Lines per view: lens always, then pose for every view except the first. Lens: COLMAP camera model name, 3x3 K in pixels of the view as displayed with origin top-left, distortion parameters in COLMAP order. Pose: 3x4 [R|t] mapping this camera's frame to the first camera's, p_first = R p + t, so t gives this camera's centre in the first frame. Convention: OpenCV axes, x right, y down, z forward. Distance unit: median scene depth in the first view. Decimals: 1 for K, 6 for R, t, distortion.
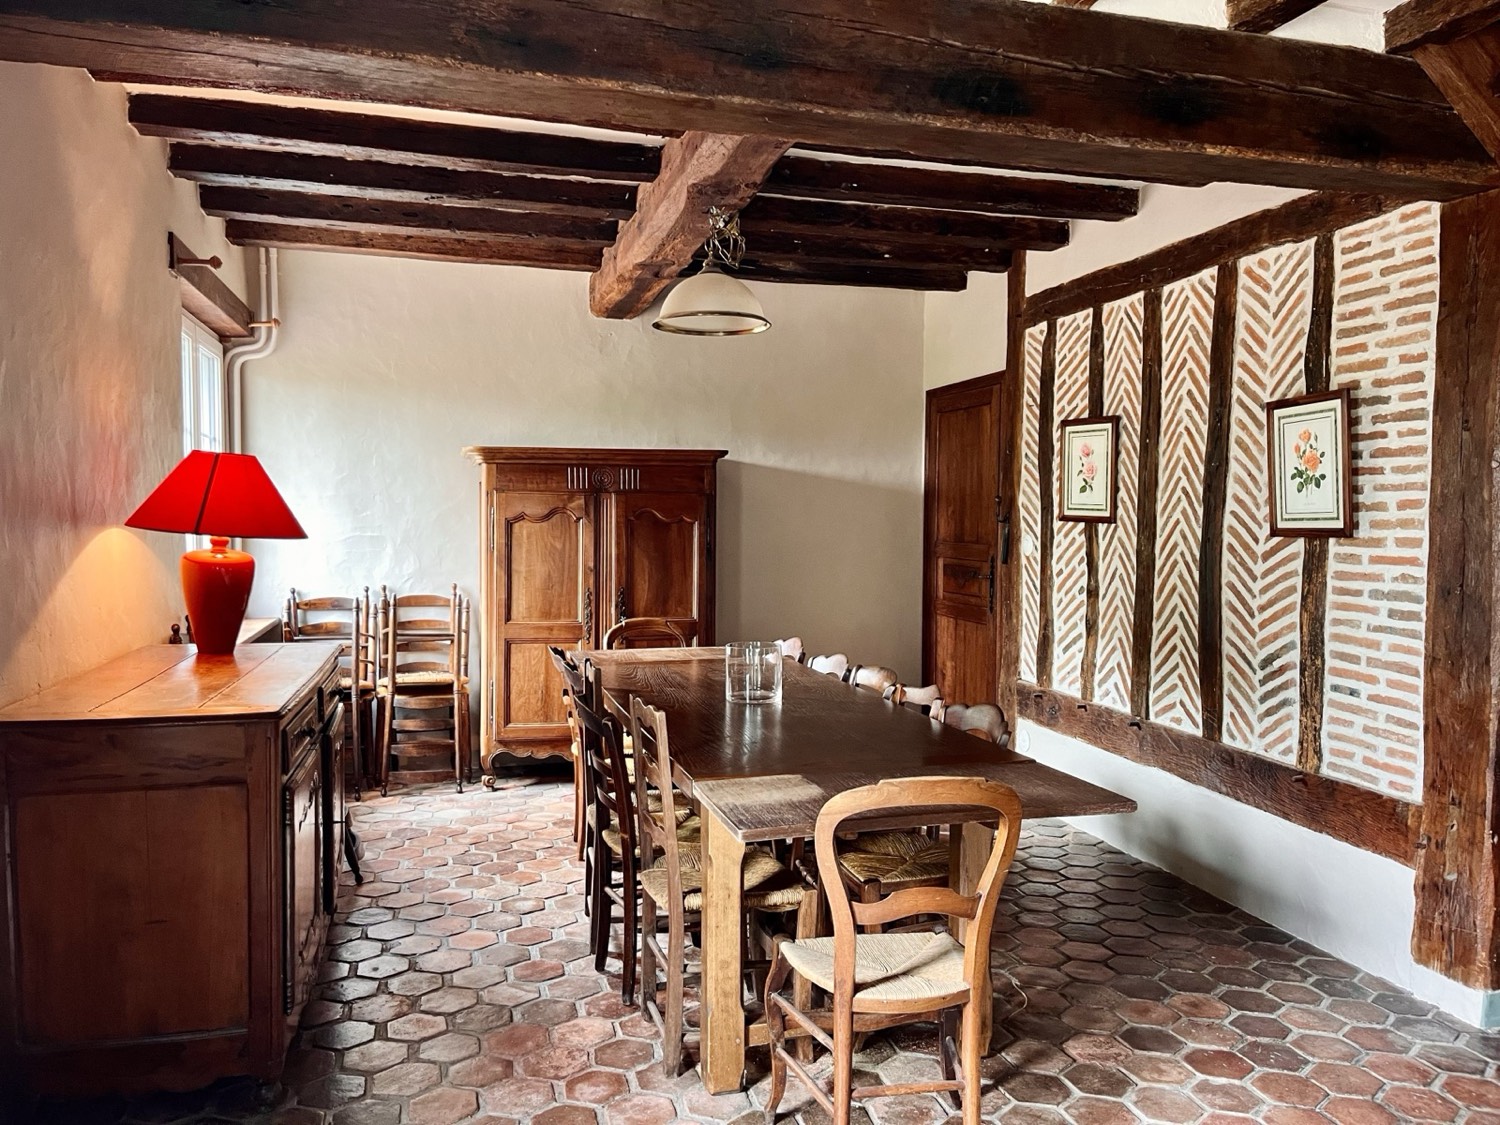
lens RADIAL K [[1134.7, 0, 750.0], [0, 1134.7, 562.5], [0, 0, 1]] dist [0.041278, -0.001637]
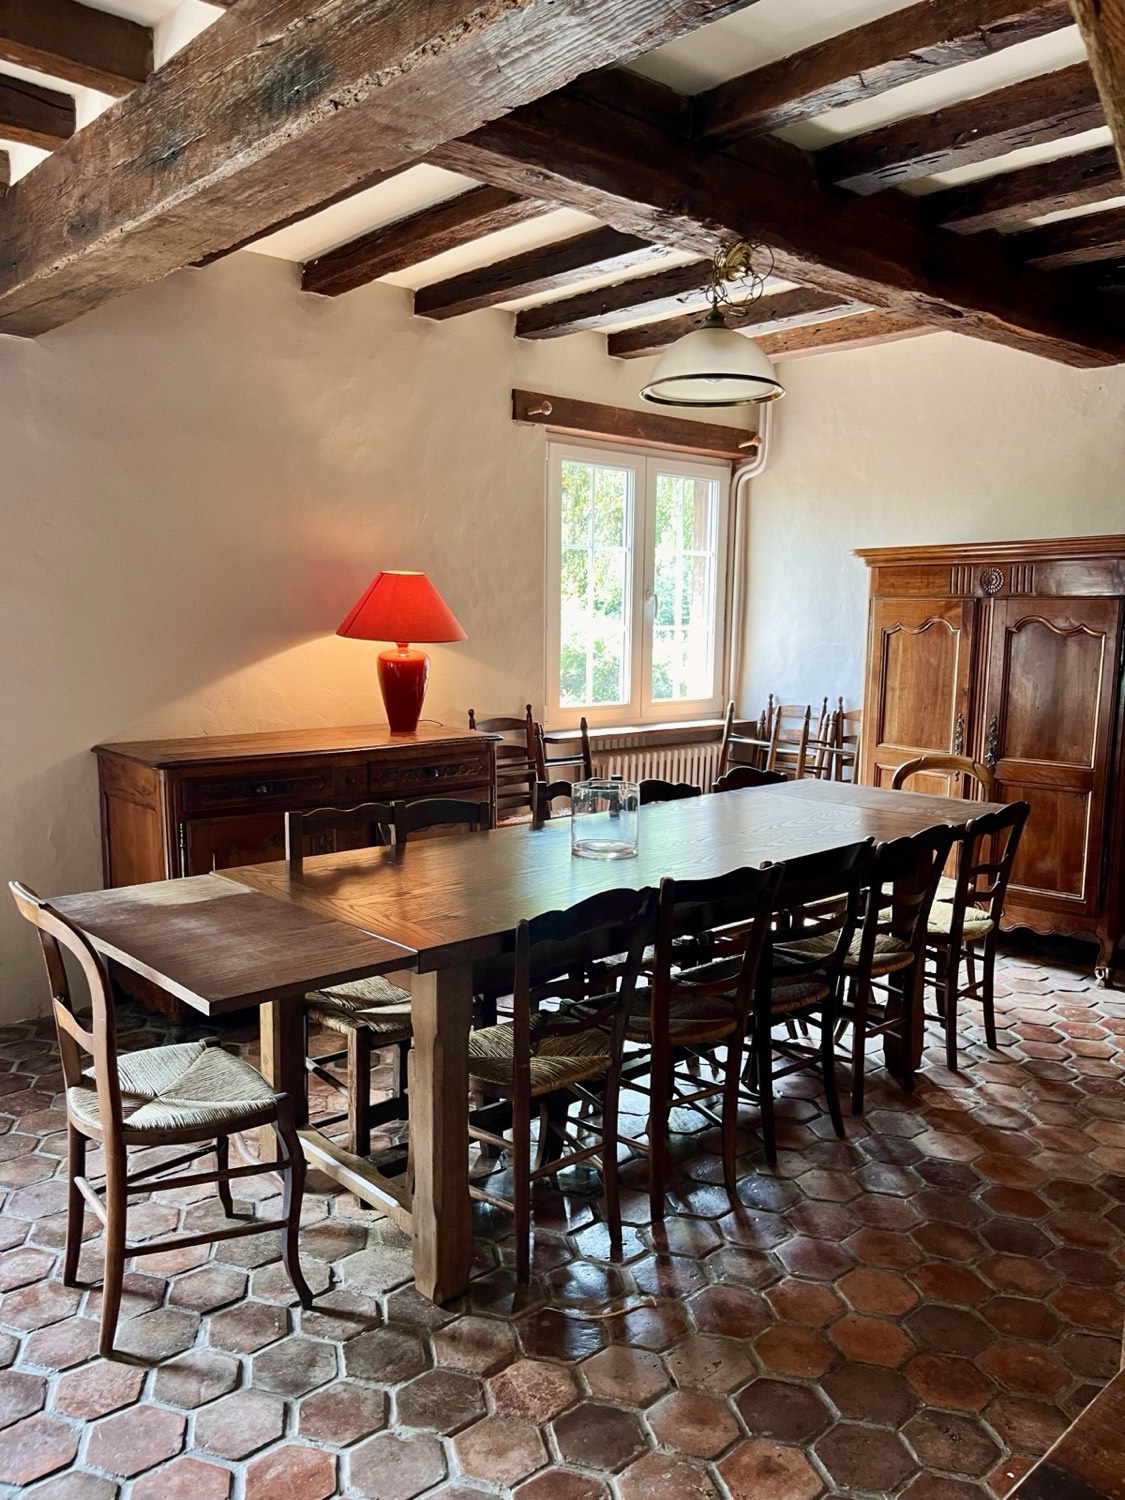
lens RADIAL K [[1134.7, 0, 562.5], [0, 1134.7, 750.0], [0, 0, 1]] dist [0.041278, -0.001637]
pose [[0.457551, 0.105760, -0.882871, 0.468334], [-0.044765, 0.994382, 0.095918, -0.018539], [0.888056, -0.004366, 0.459715, 0.363048]]
